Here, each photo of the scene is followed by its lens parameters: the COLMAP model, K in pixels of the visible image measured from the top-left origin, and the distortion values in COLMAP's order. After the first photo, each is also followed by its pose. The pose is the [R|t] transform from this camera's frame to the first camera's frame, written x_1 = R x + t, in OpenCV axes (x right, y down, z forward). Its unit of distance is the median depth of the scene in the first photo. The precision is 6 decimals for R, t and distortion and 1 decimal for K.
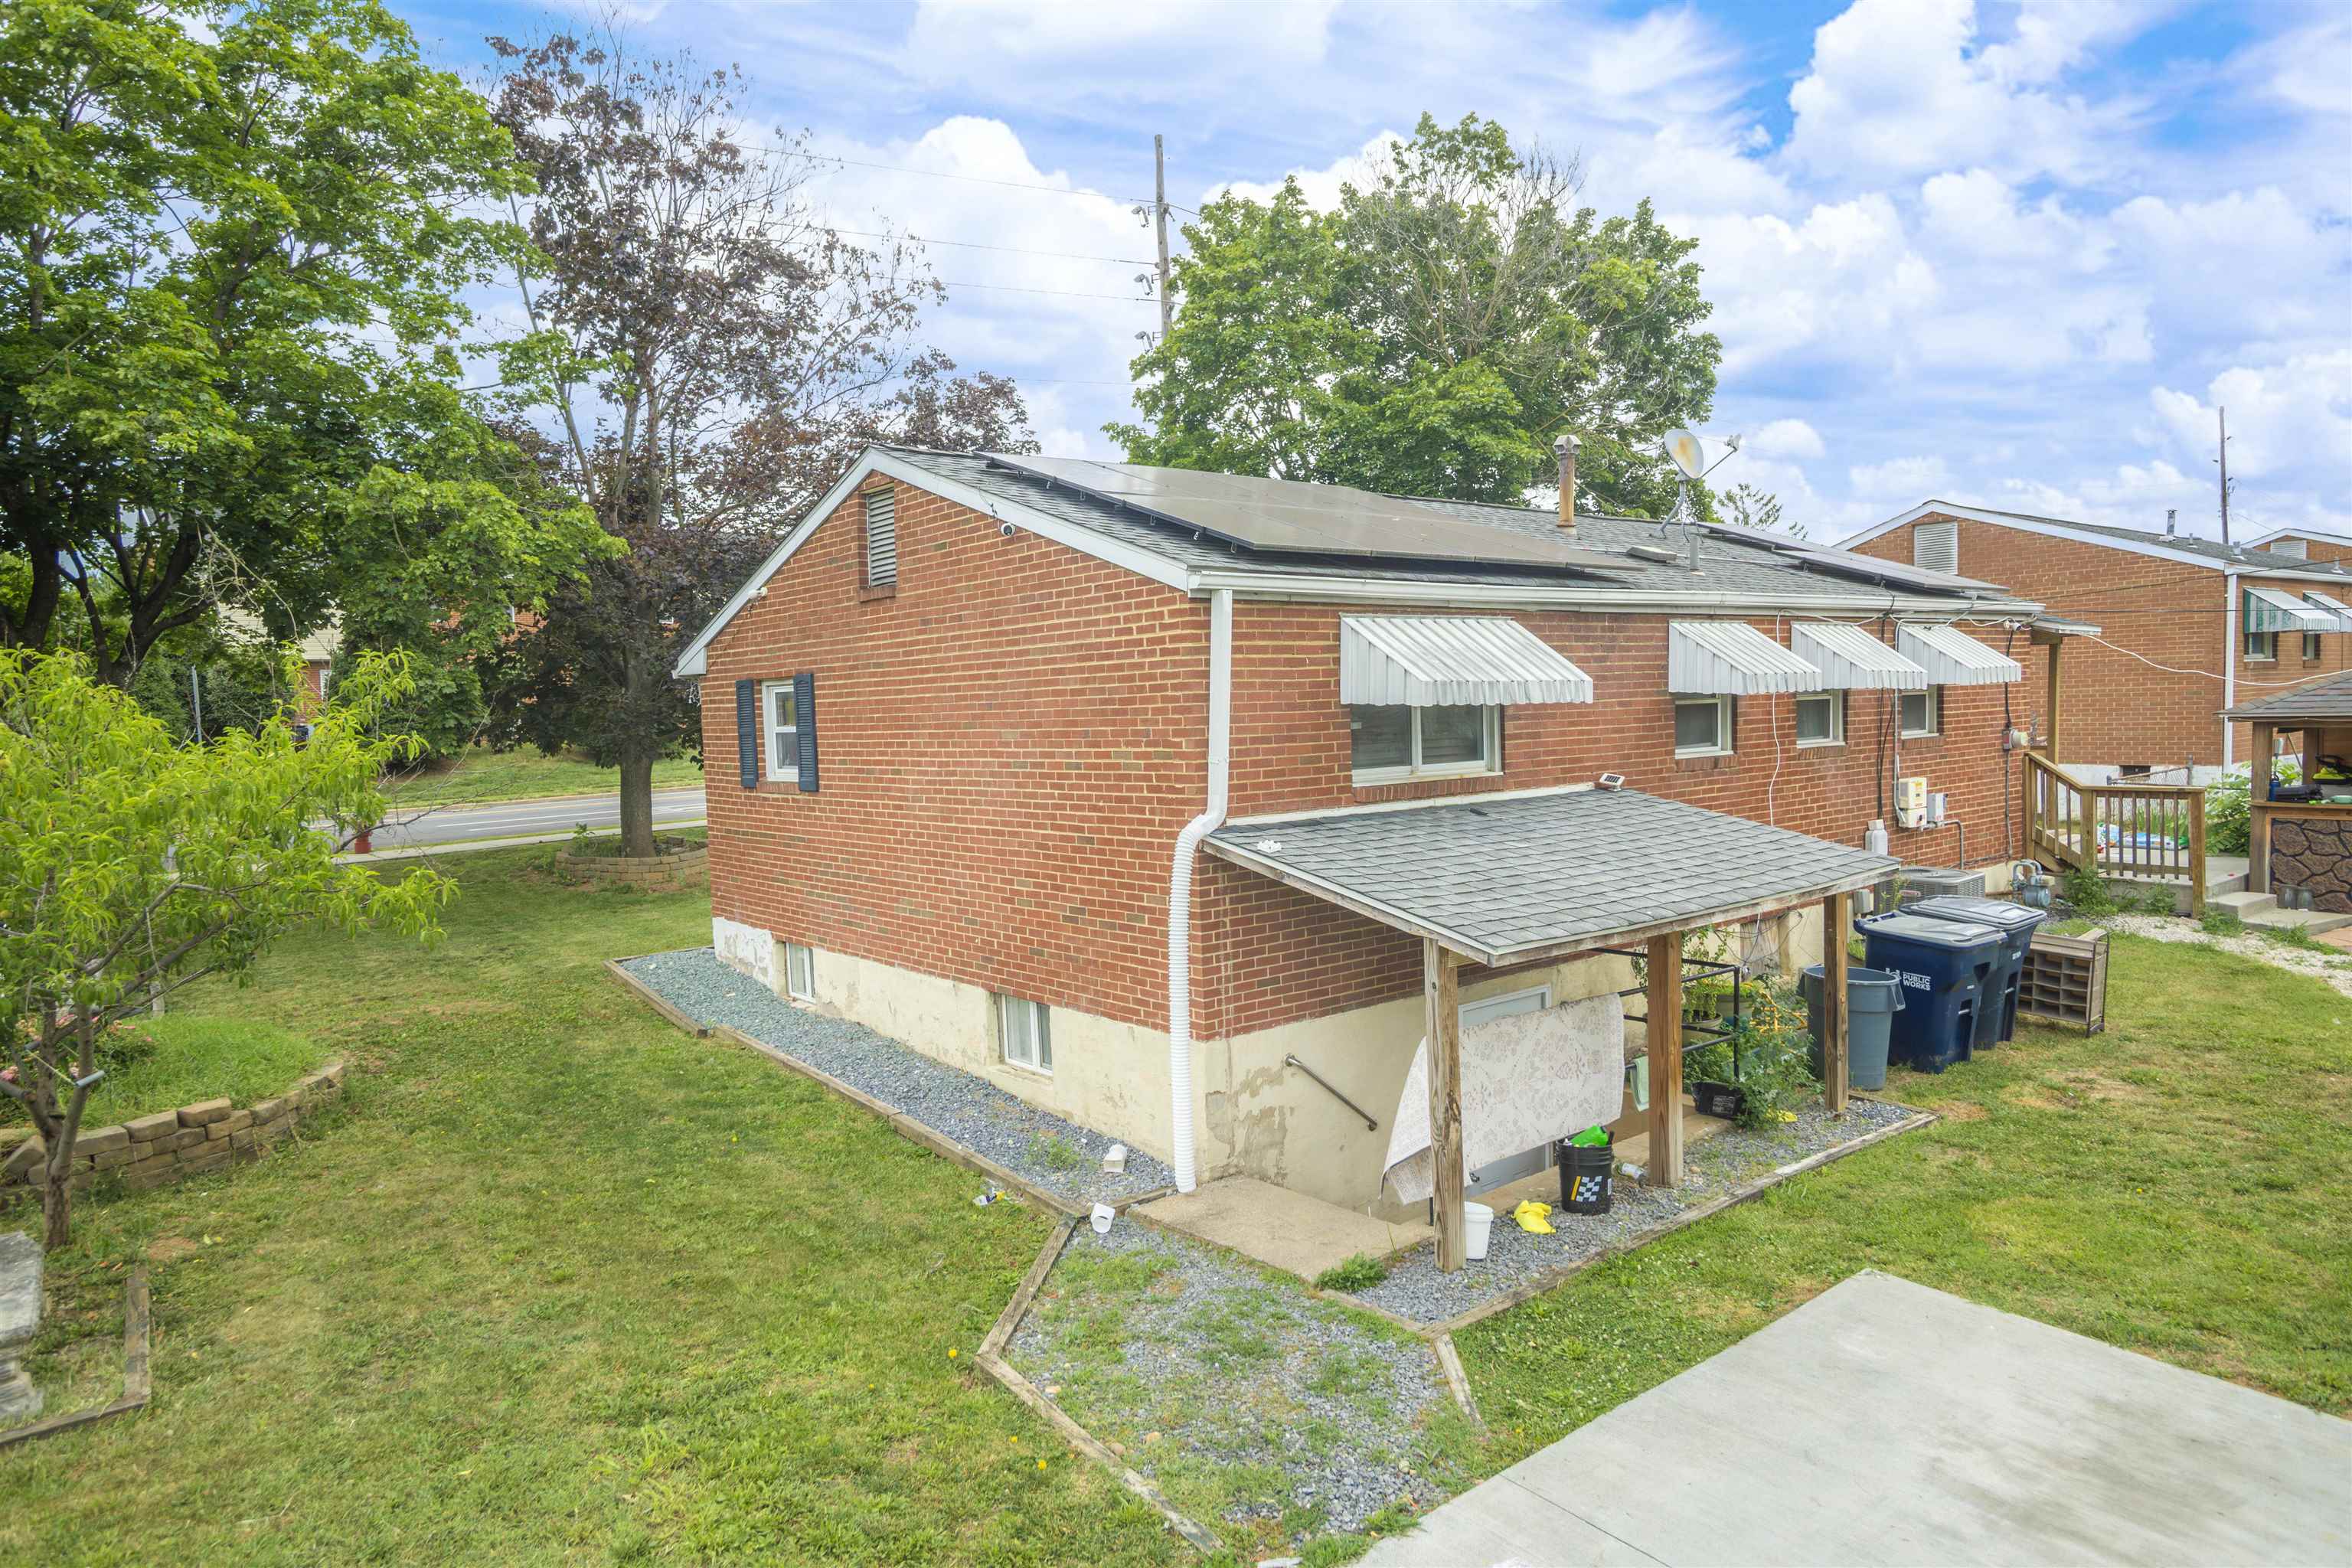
lens RADIAL K [[1429.6, 0, 1176.0], [0, 1429.6, 784.0], [0, 0, 1]] dist [-0.035317, 0.035472]
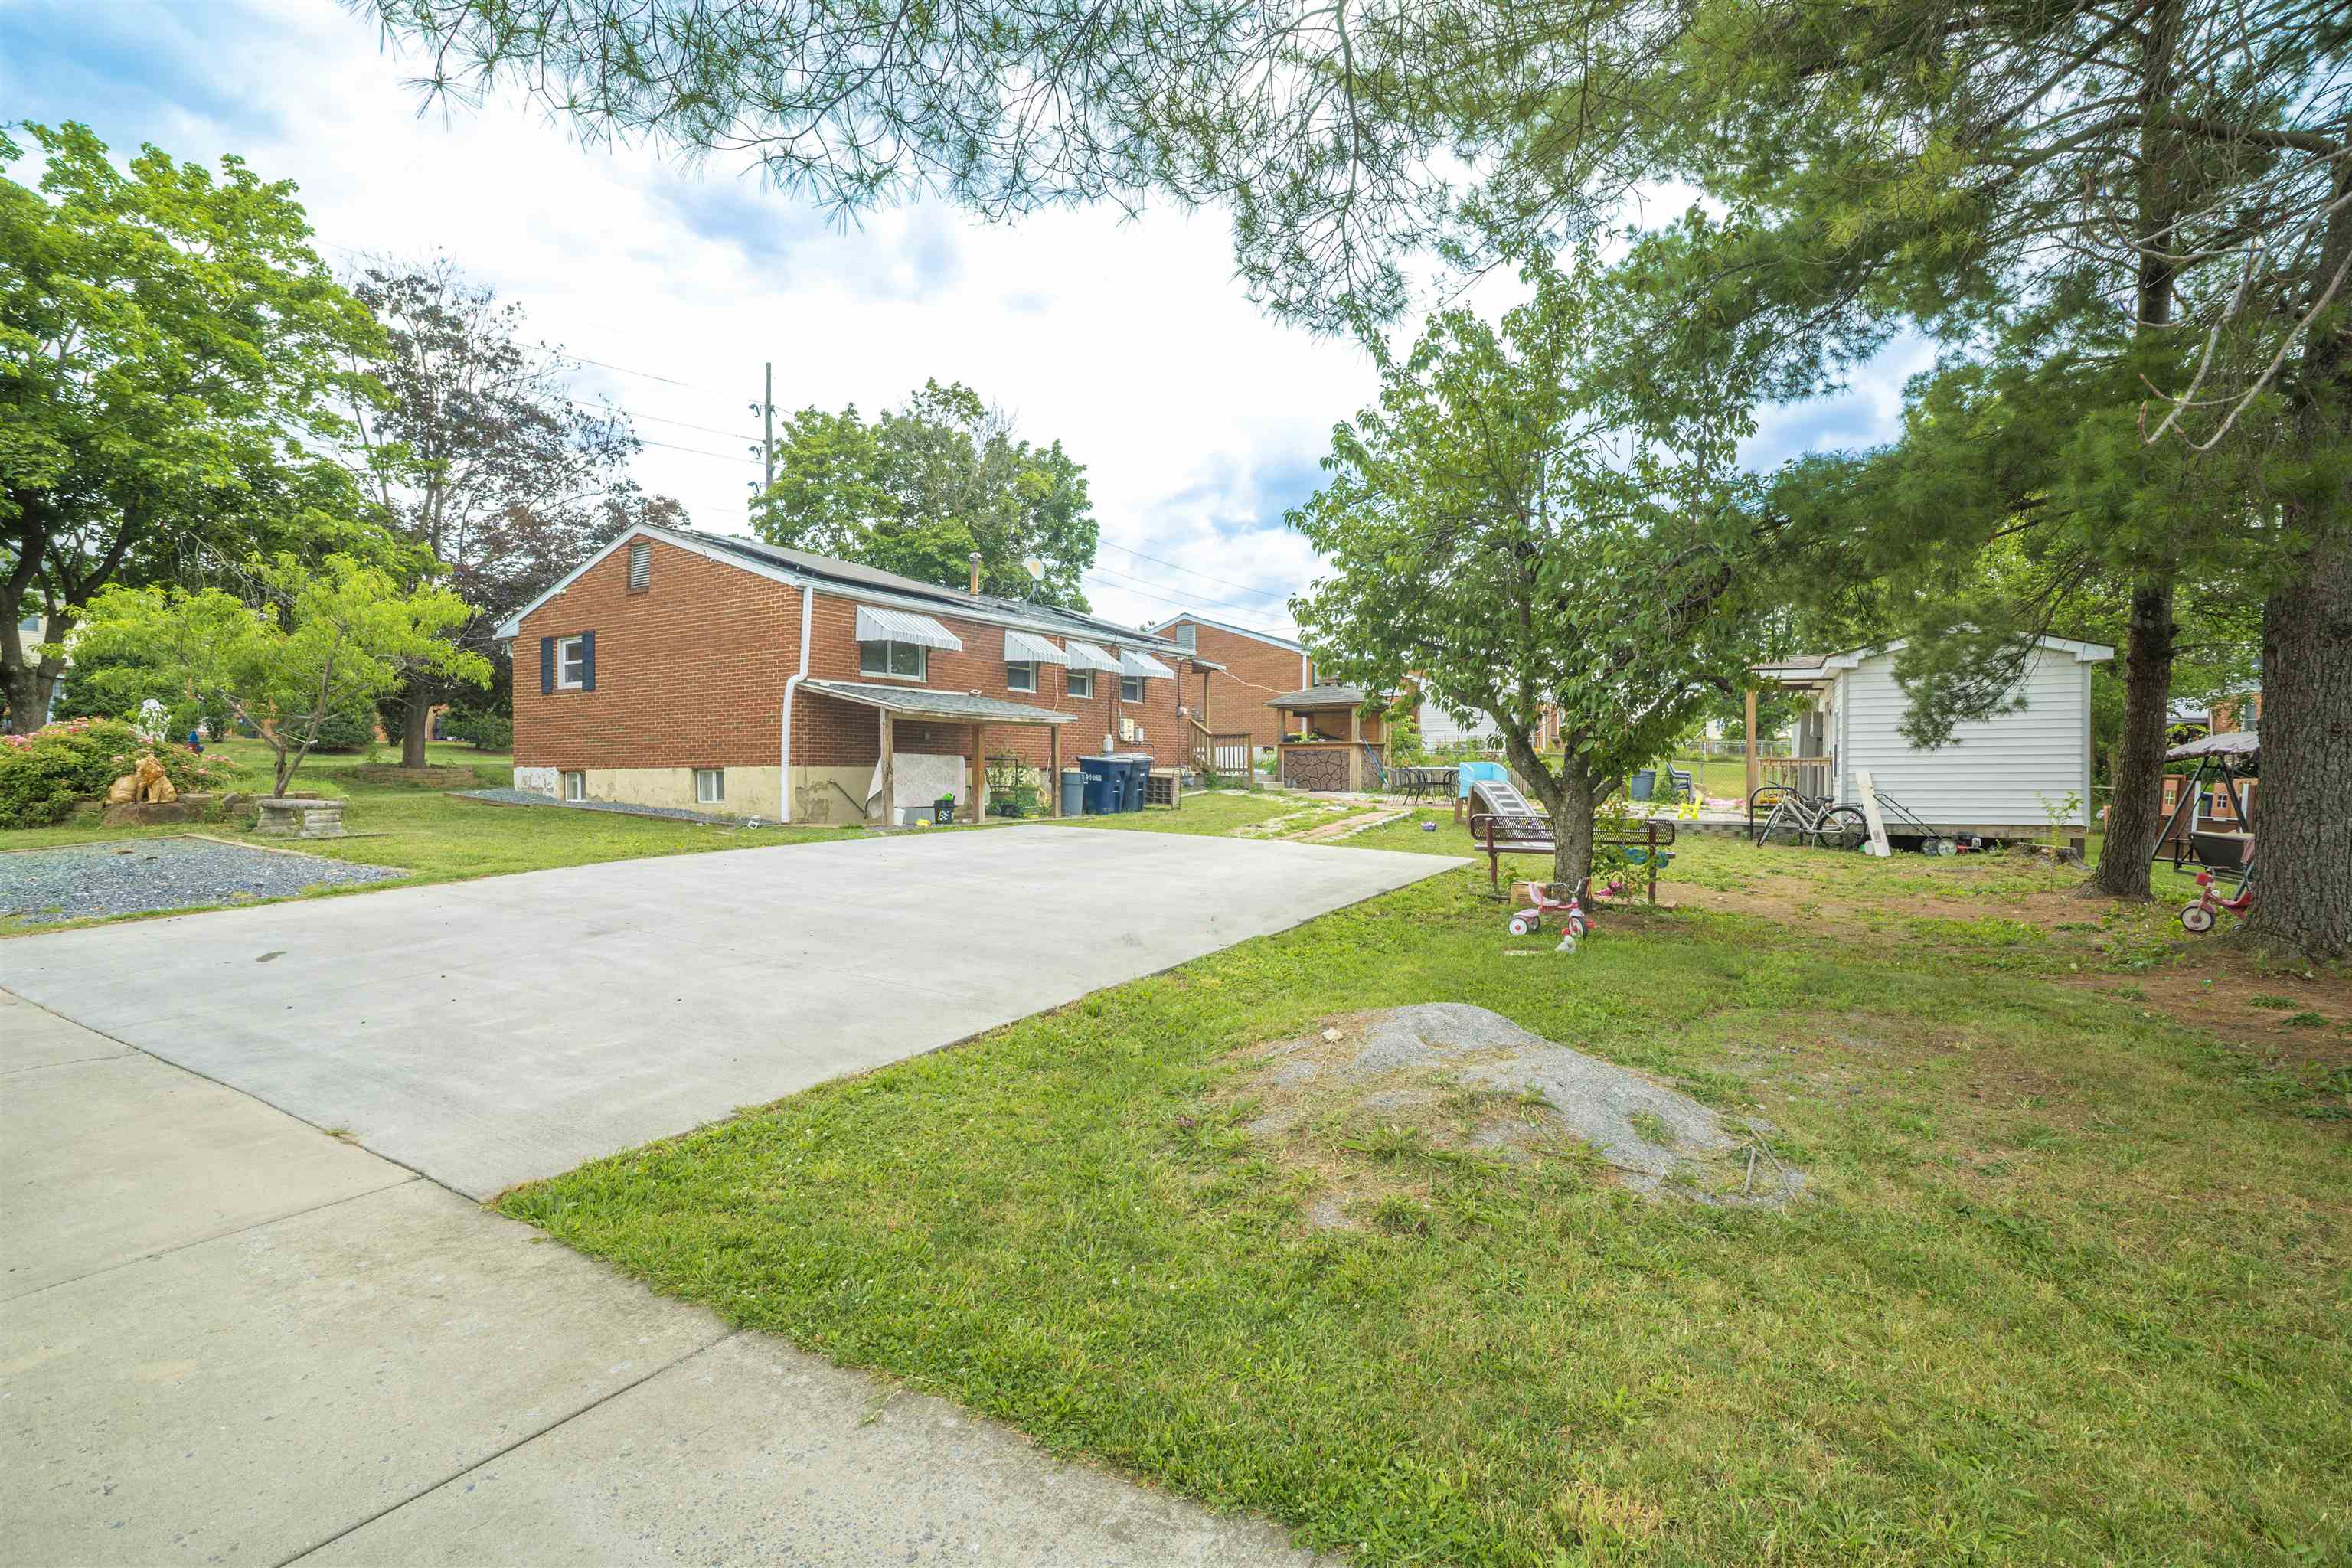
lens RADIAL K [[1085.5, 0, 1146.5], [0, 1085.5, 776.7], [0, 0, 1]] dist [-0.056927, 0.028624]
pose [[0.938908, 0.028062, 0.343022, -0.030356], [-0.007455, 0.998095, -0.061249, 0.184350], [-0.344088, 0.054950, 0.937328, -0.579749]]
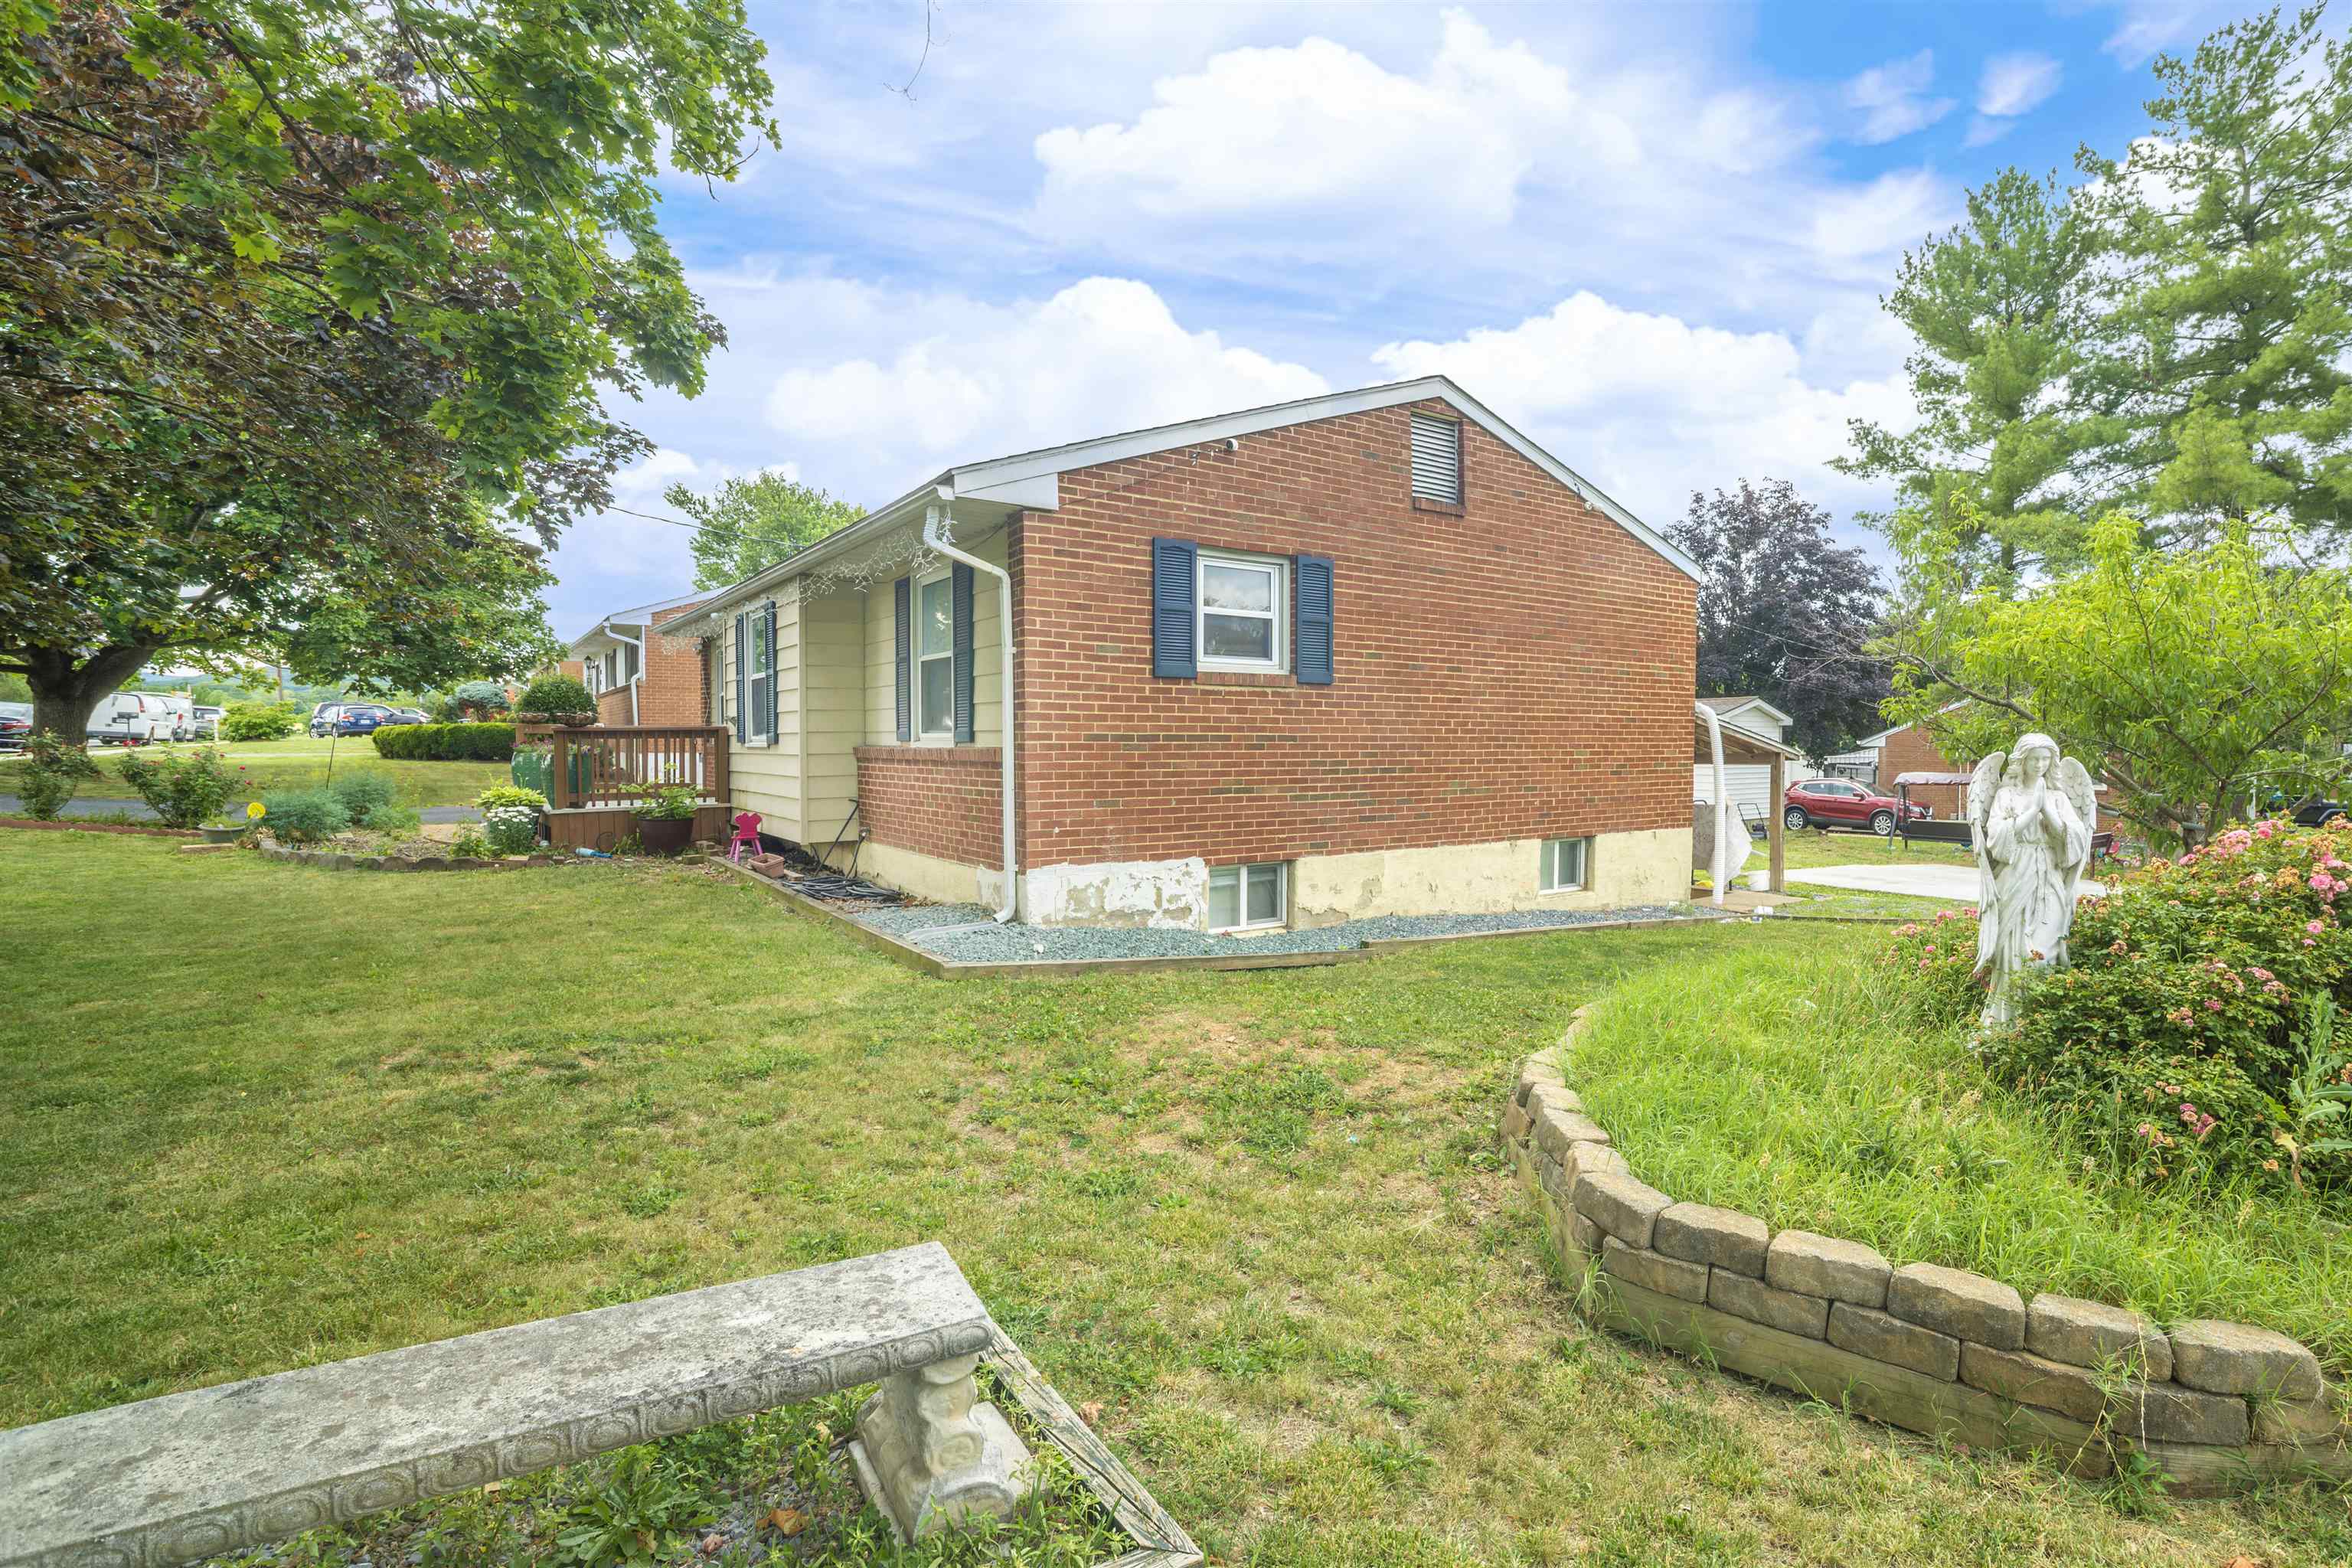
lens RADIAL K [[1142.9, 0, 1351.5], [0, 1142.9, 778.7], [0, 0, 1]] dist [-0.068725, 0.023535]
pose [[0.015939, 0.028928, 0.999454, -0.862858], [0.069742, 0.997115, -0.029972, 0.078494], [-0.997438, 0.070182, 0.013876, 0.841333]]
